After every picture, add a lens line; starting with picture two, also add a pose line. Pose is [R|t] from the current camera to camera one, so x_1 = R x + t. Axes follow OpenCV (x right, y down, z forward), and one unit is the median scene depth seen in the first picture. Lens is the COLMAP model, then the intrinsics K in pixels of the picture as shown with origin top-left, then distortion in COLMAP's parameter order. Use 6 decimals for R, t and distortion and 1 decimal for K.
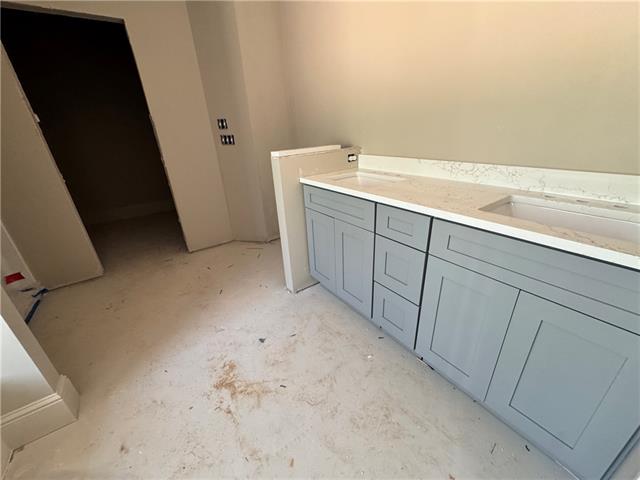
lens RADIAL K [[255.5, 0, 320.9], [0, 255.5, 238.2], [0, 0, 1]] dist [-0.000267, 0.000213]
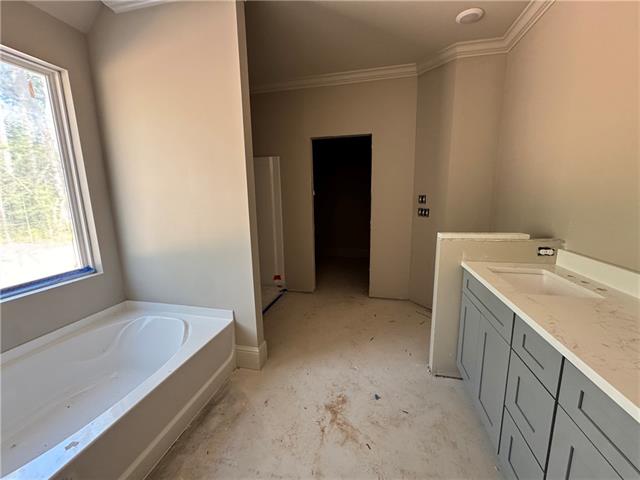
lens RADIAL K [[255.5, 0, 320.8], [0, 255.5, 239.2], [0, 0, 1]] dist [-0.000267, 0.000213]
pose [[0.665275, 0.167416, -0.727586, 0.236179], [-0.313188, 0.947224, -0.068413, -0.069523], [0.677733, 0.273385, 0.682597, -0.066361]]
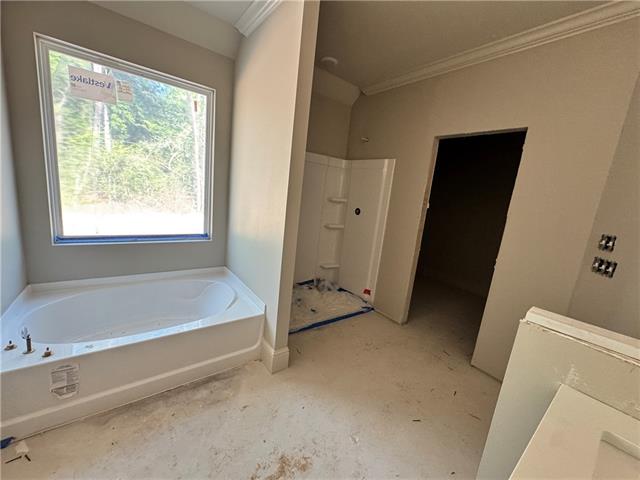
lens RADIAL K [[255.5, 0, 320.2], [0, 255.5, 239.0], [0, 0, 1]] dist [-0.000267, 0.000213]
pose [[0.028382, 0.237045, -0.971084, 0.261651], [-0.497423, 0.846000, 0.191973, -0.295714], [0.867044, 0.477591, 0.141923, 0.388011]]
